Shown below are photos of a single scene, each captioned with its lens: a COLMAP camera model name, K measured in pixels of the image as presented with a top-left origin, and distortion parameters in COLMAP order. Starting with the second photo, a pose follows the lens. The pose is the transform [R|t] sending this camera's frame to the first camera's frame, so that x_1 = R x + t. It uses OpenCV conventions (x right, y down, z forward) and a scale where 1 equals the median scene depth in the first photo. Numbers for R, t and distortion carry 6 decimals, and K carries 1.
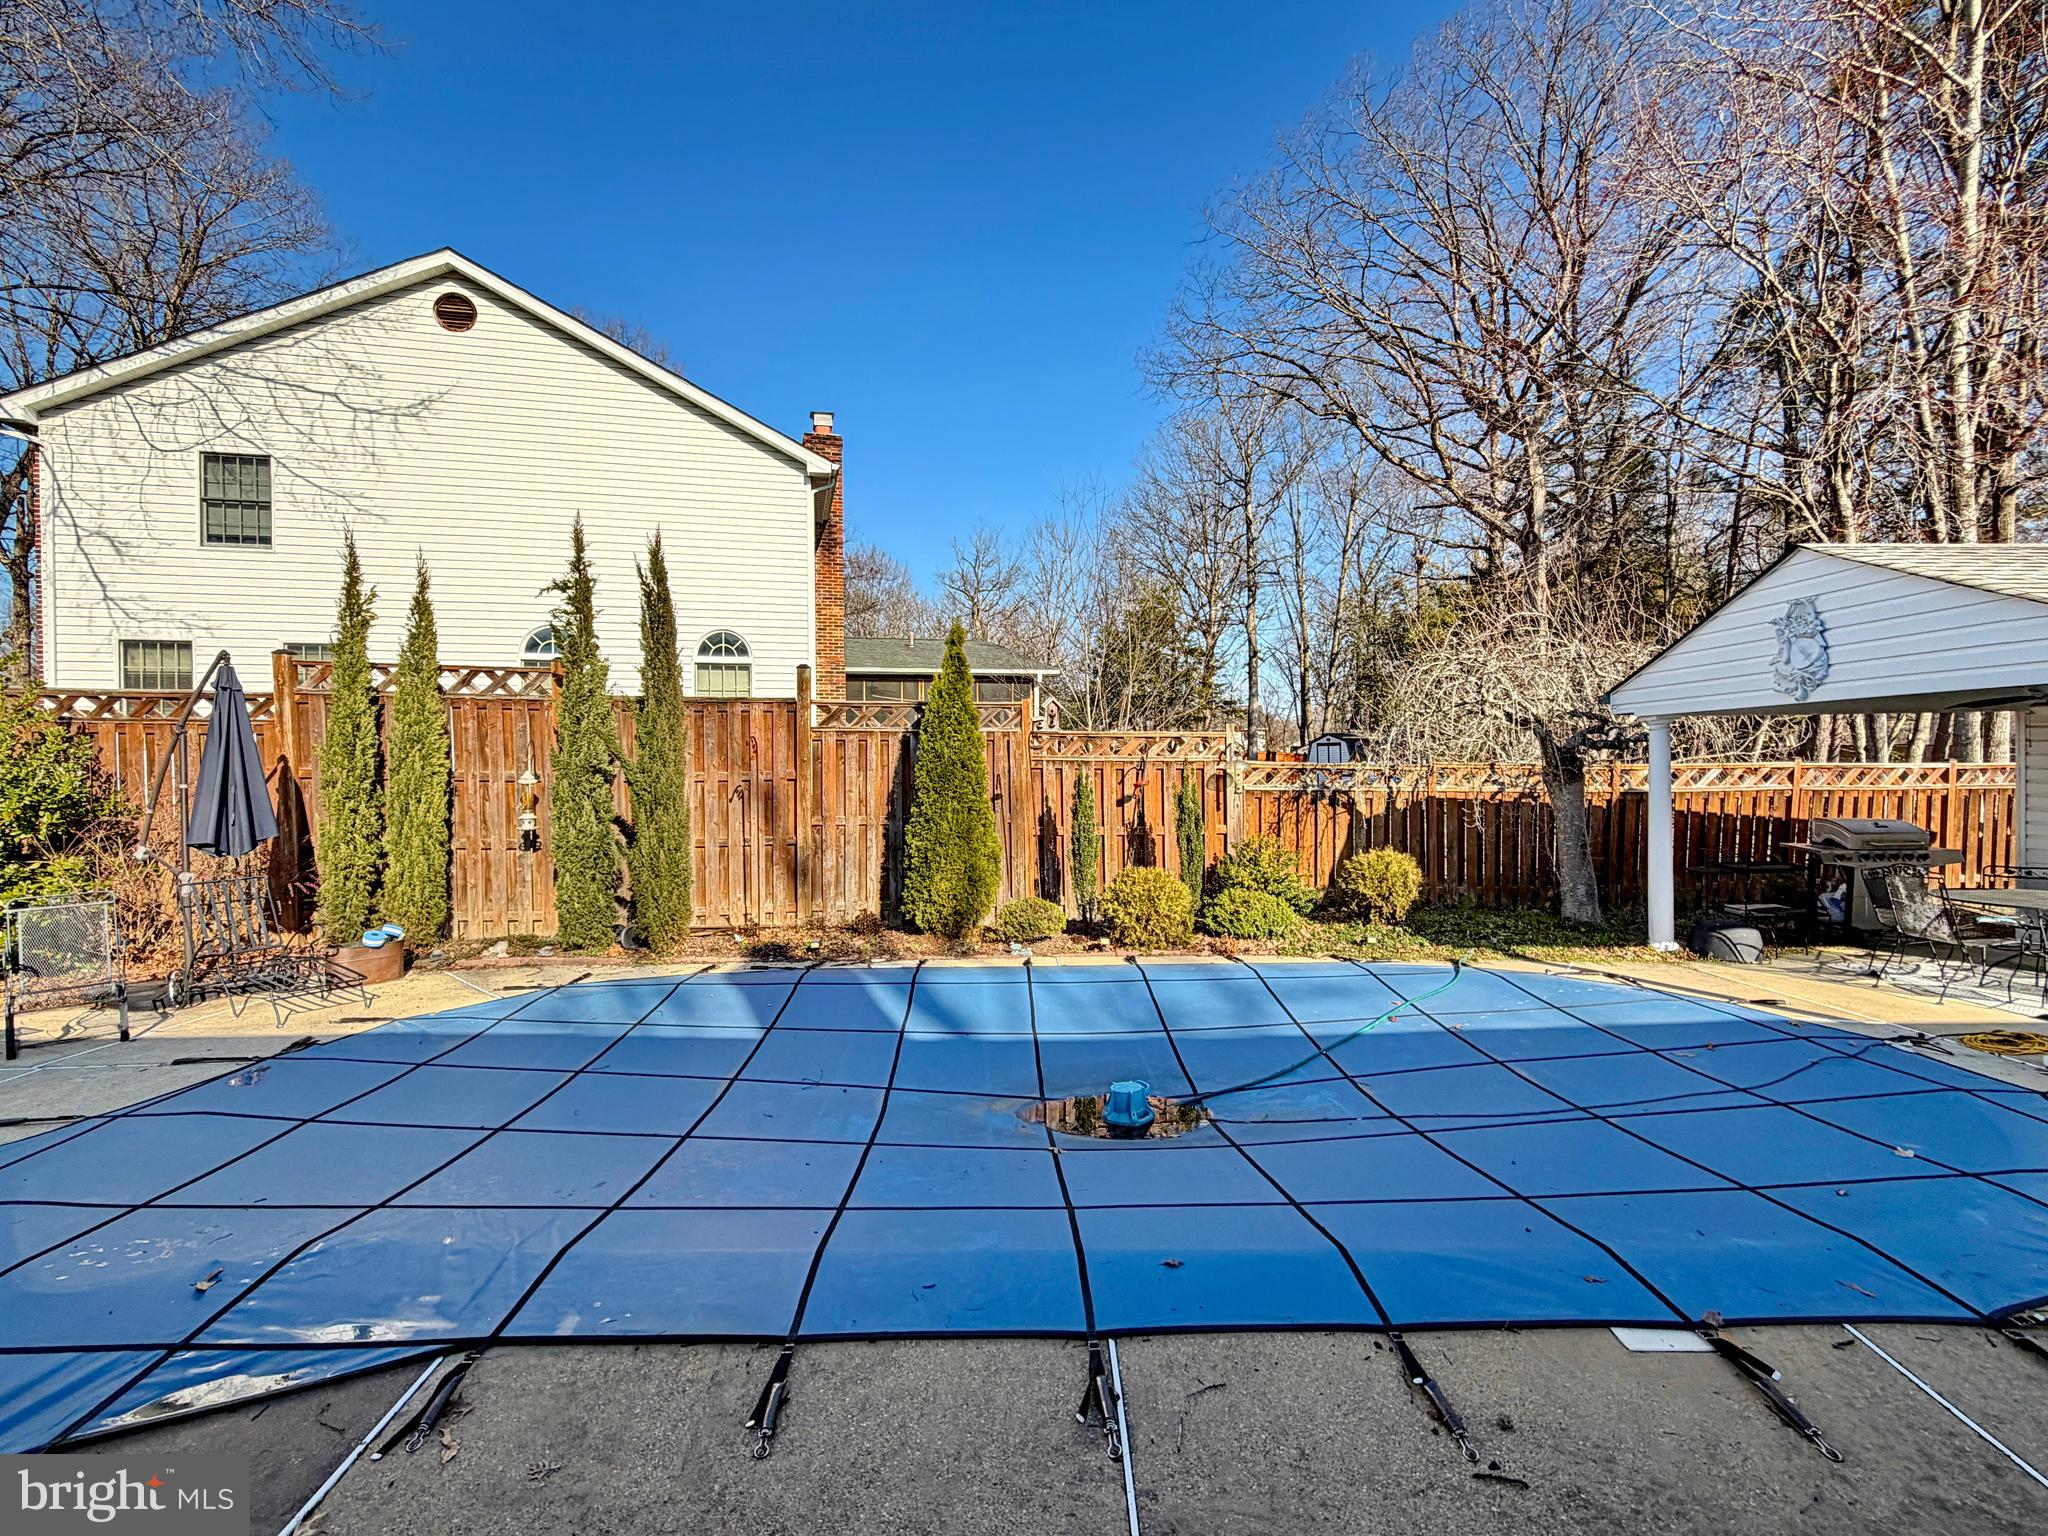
lens RADIAL K [[938.1, 0, 1034.7], [0, 938.1, 767.2], [0, 0, 1]] dist [-0.001066, -0.000001]
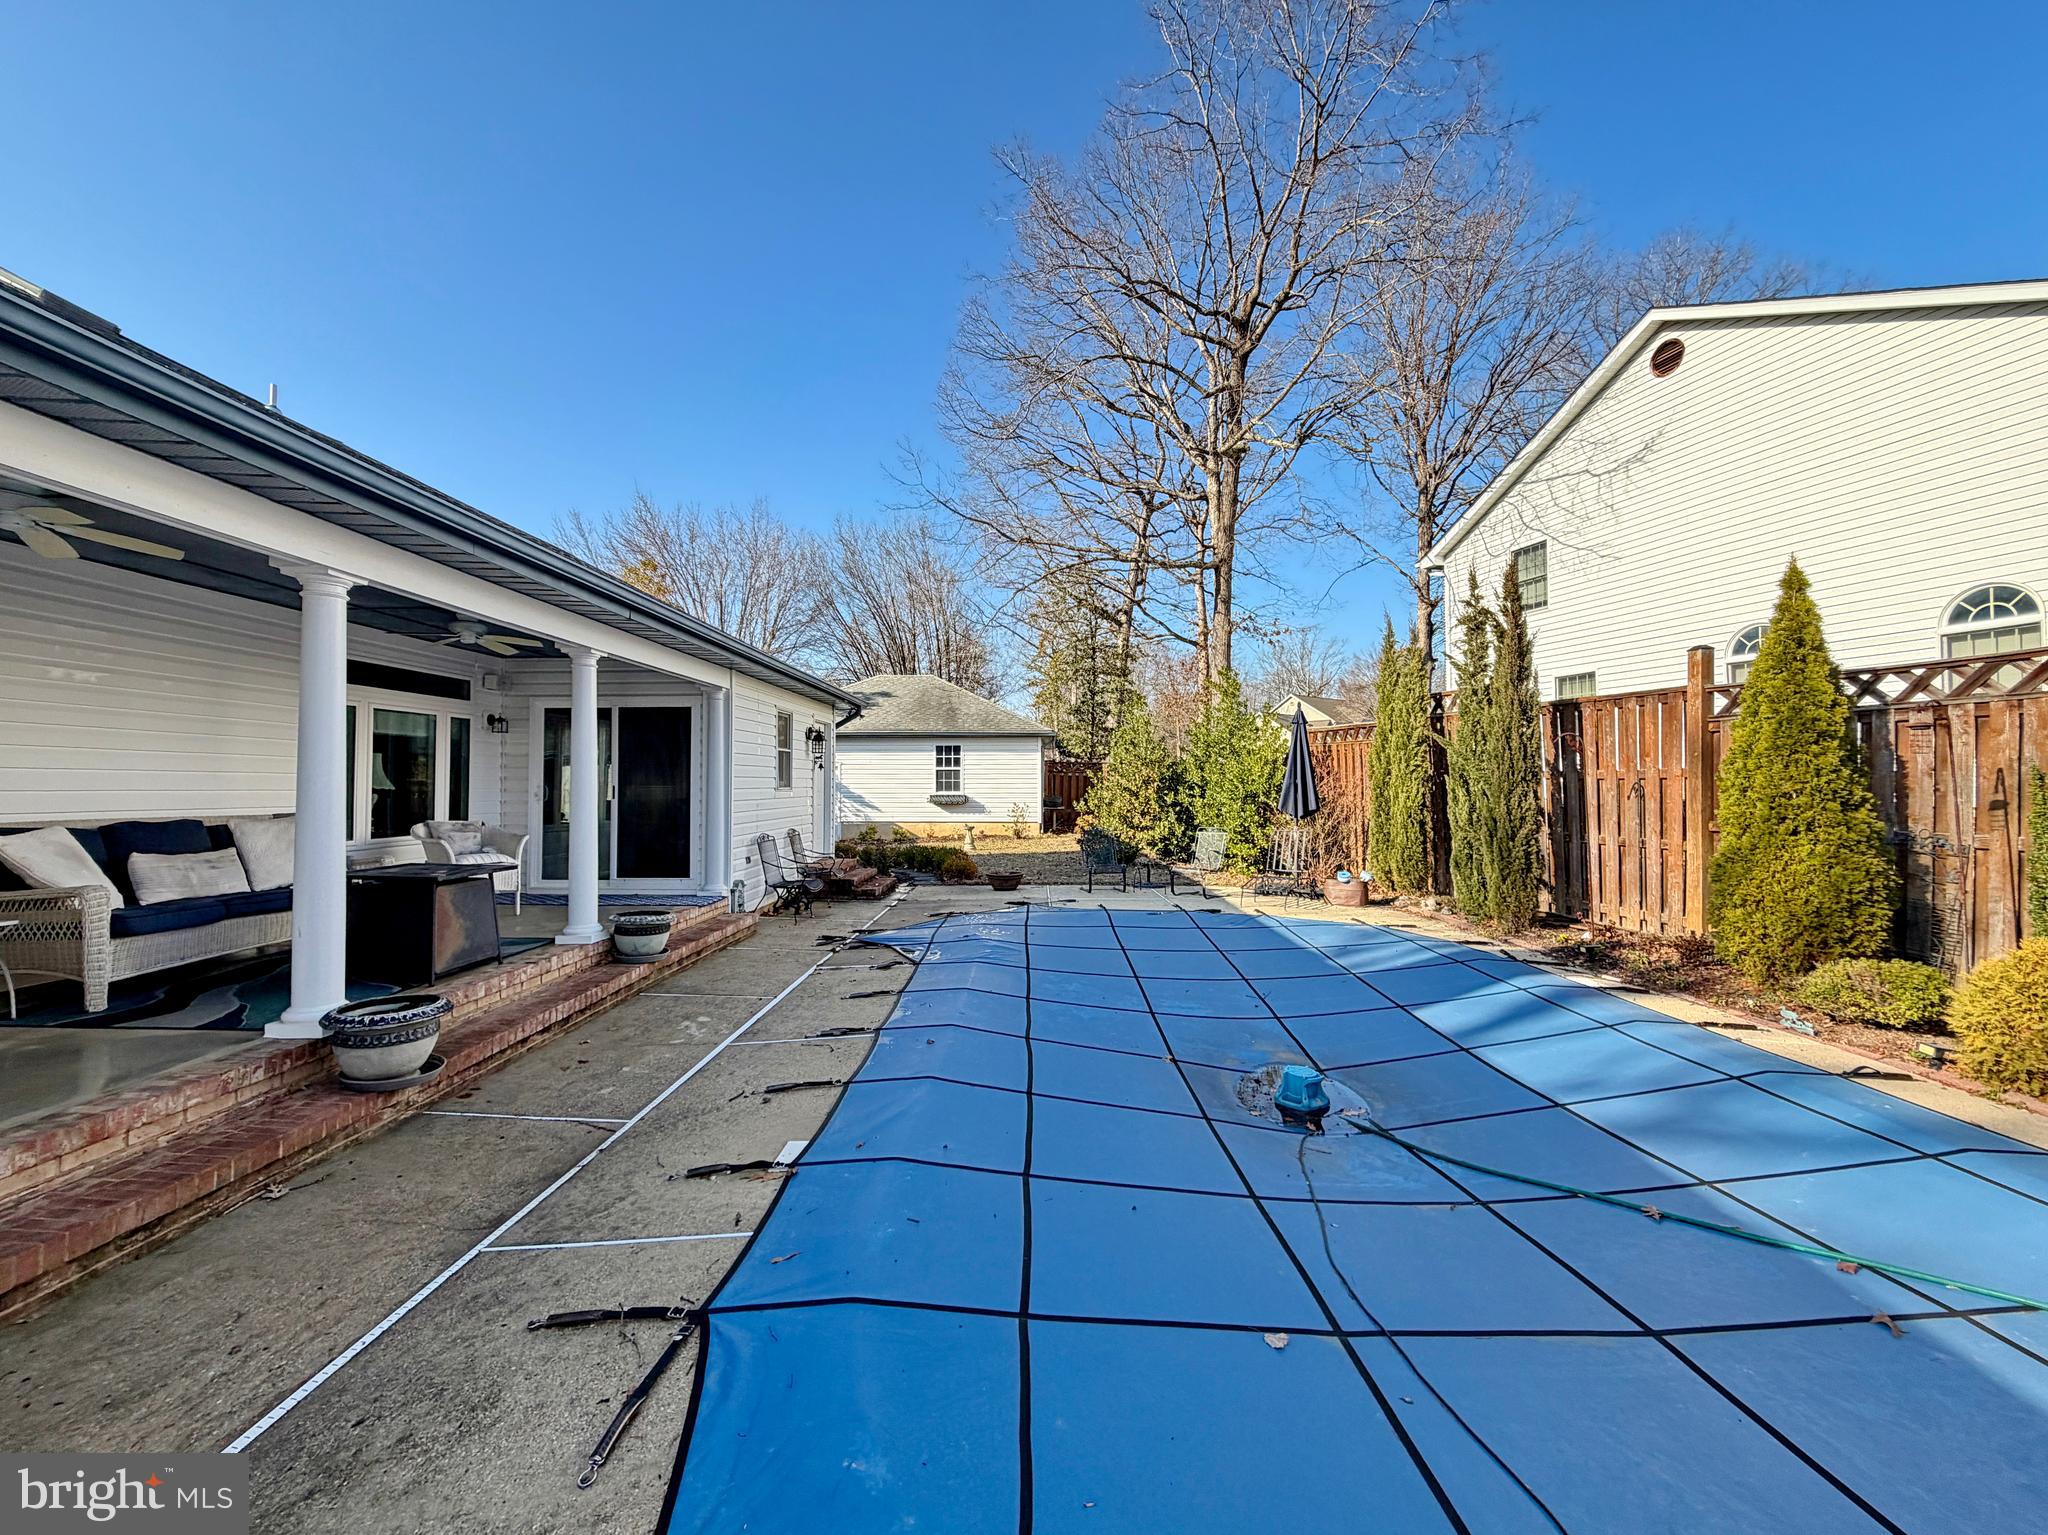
lens RADIAL K [[826.6, 0, 1020.6], [0, 826.6, 765.1], [0, 0, 1]] dist [-0.000644, -0.000201]
pose [[-0.029596, -0.013860, -0.999466, 0.580203], [-0.003014, 0.999901, -0.013777, 0.015334], [0.999557, 0.002605, -0.029635, 0.422072]]
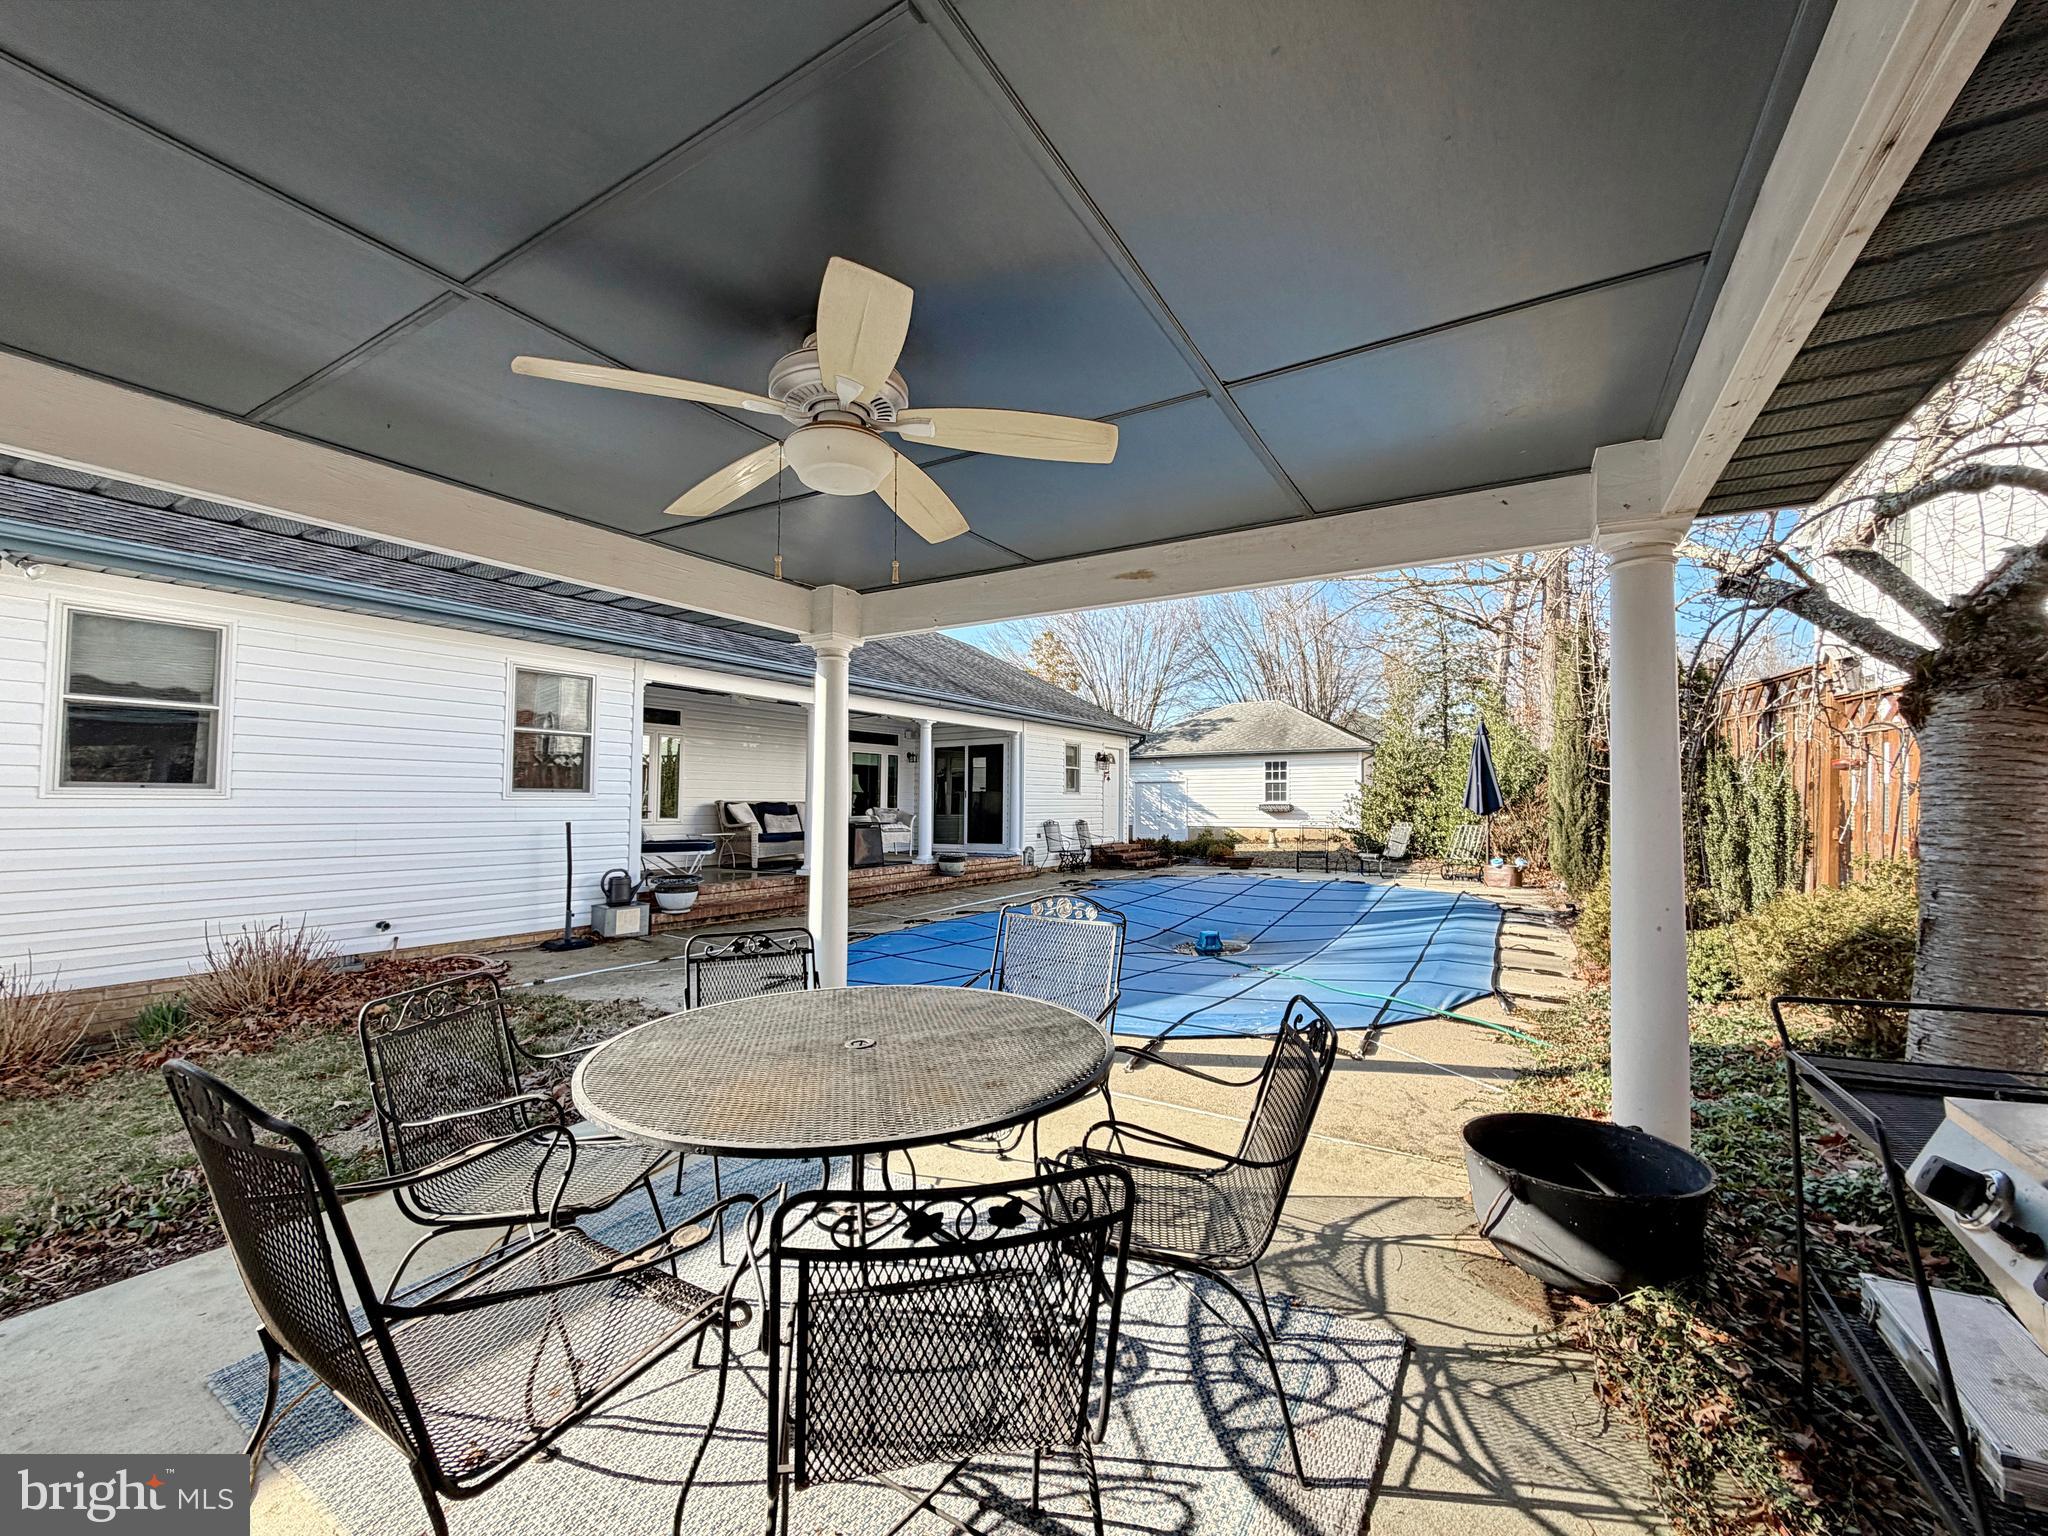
lens RADIAL K [[803.8, 0, 1021.4], [0, 803.8, 807.0], [0, 0, 1]] dist [0.001314, -0.000011]
pose [[-0.544945, 0.013136, -0.838369, 0.940205], [0.006039, 0.999913, 0.011742, 0.042273], [0.838450, 0.001335, -0.544976, 0.903257]]
